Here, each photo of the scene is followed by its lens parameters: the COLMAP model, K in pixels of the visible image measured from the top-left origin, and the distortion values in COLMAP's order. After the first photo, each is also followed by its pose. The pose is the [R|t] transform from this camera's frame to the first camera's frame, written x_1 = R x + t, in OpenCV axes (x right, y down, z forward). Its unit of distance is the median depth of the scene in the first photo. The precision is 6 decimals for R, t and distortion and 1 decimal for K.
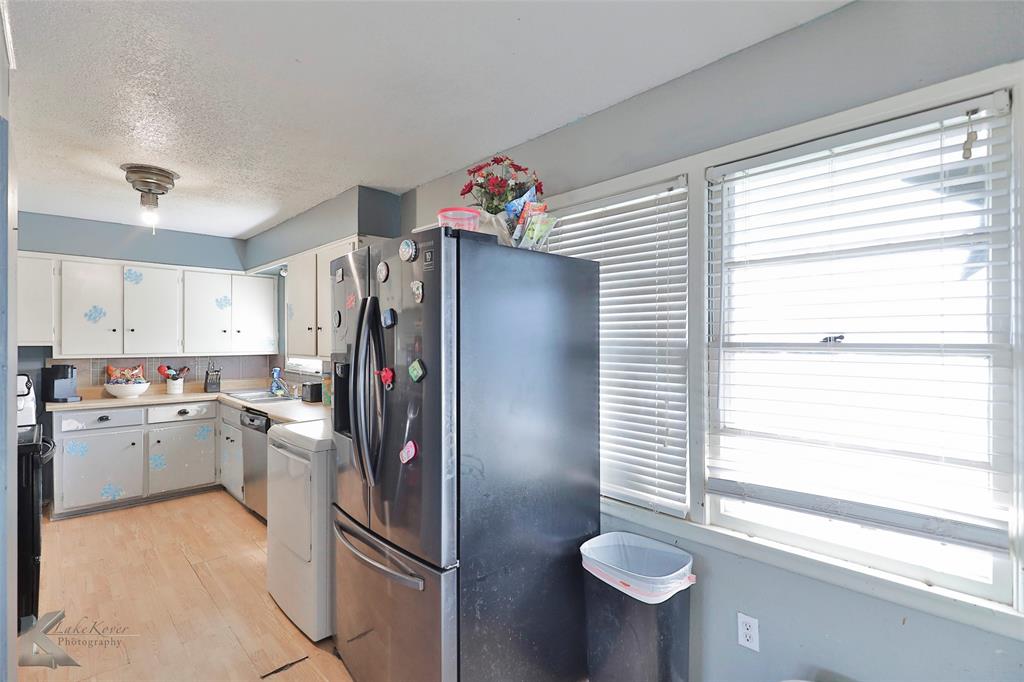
lens RADIAL K [[489.6, 0, 510.0], [0, 489.6, 339.9], [0, 0, 1]] dist [0.010371, -0.001293]
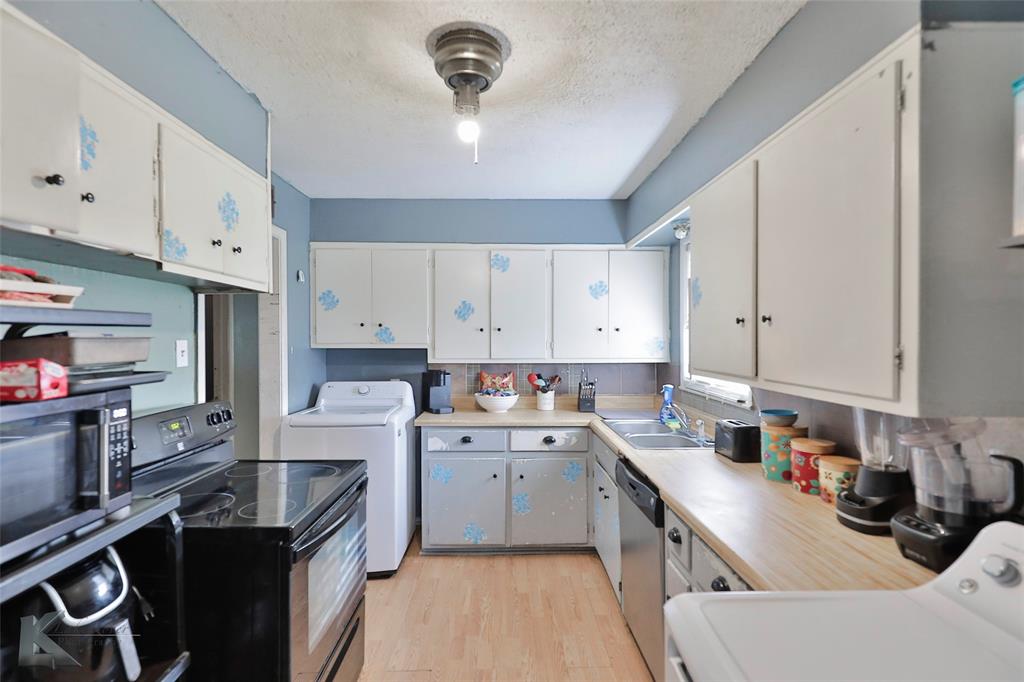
lens RADIAL K [[489.6, 0, 510.0], [0, 489.6, 339.9], [0, 0, 1]] dist [0.010371, -0.001293]
pose [[0.740420, 0.000763, -0.672144, -0.213915], [-0.000645, 1.000000, 0.000425, -0.003066], [0.672144, 0.000119, 0.740420, 0.415261]]
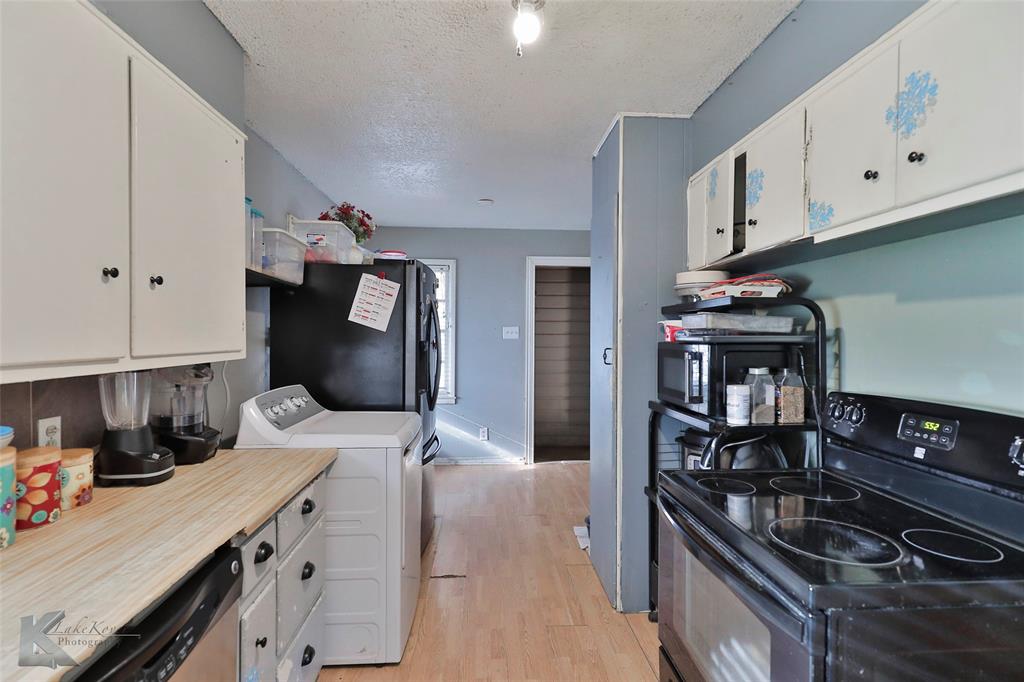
lens RADIAL K [[489.6, 0, 510.0], [0, 489.6, 339.9], [0, 0, 1]] dist [0.010371, -0.001293]
pose [[-0.770006, -0.010090, 0.637957, -0.679486], [-0.002061, 0.999909, 0.013327, 0.013101], [-0.638033, 0.008947, -0.769957, 0.913512]]
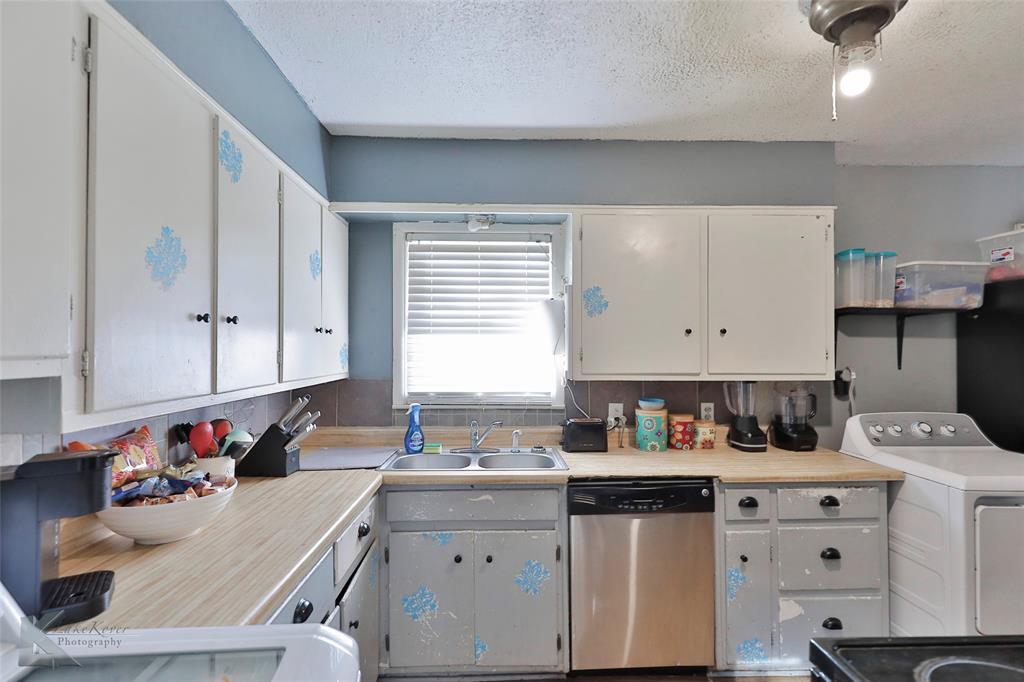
lens RADIAL K [[489.6, 0, 510.0], [0, 489.6, 339.9], [0, 0, 1]] dist [0.010371, -0.001293]
pose [[0.660086, 0.012879, 0.751079, -0.876845], [0.001156, 0.999834, -0.018160, -0.000033], [-0.751189, 0.012856, 0.659962, 0.639196]]
